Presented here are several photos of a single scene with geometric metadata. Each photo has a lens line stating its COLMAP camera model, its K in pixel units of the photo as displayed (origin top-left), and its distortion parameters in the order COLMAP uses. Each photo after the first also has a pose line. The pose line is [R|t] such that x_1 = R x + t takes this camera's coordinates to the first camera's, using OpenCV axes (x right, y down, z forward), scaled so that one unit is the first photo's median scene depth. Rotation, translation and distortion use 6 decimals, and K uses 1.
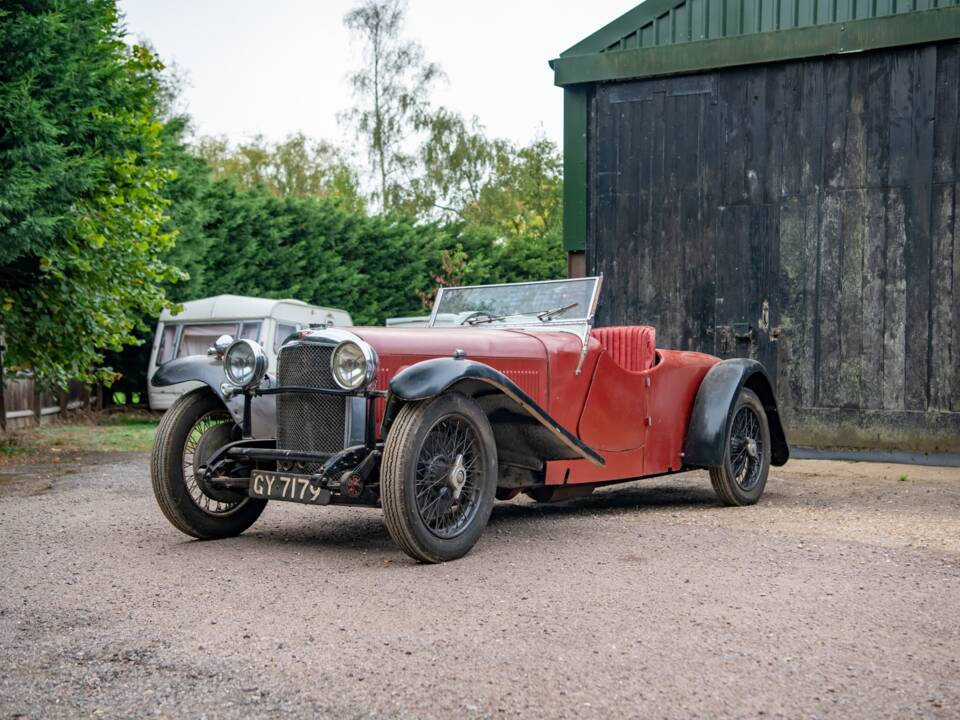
lens RADIAL K [[1325.2, 0, 480.0], [0, 1325.2, 360.0], [0, 0, 1]] dist [0.082924, 0.005153]
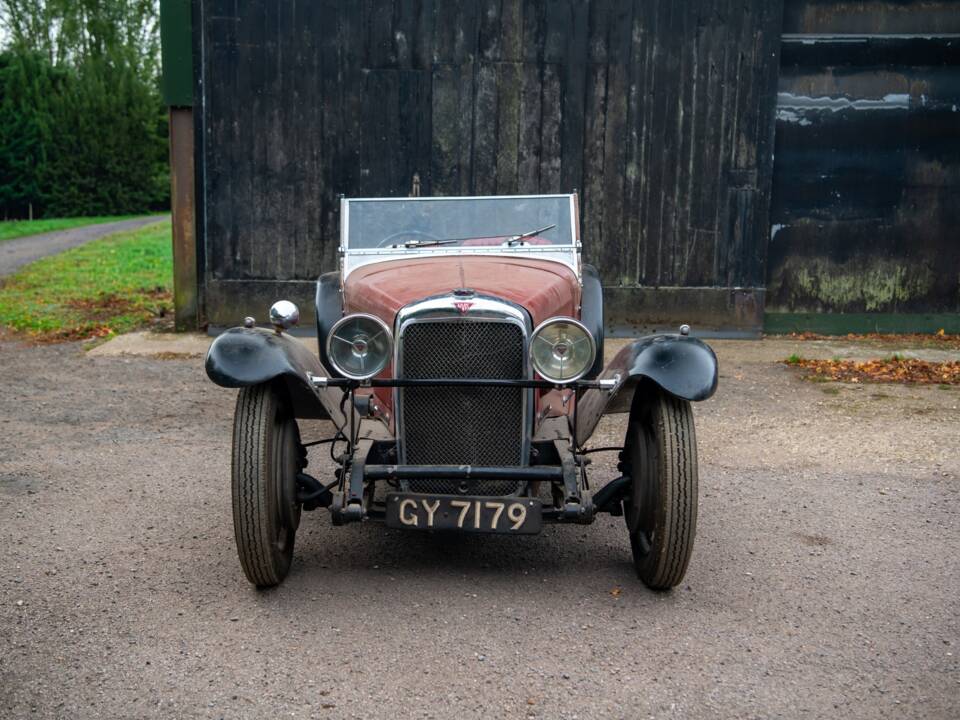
lens RADIAL K [[1258.7, 0, 458.8], [0, 1258.7, 363.1], [0, 0, 1]] dist [0.048624, 0.107364]
pose [[0.818593, -0.085253, 0.568012, -0.300058], [-0.006417, 0.987504, 0.157462, -0.055419], [-0.574339, -0.132543, 0.807817, 0.241065]]
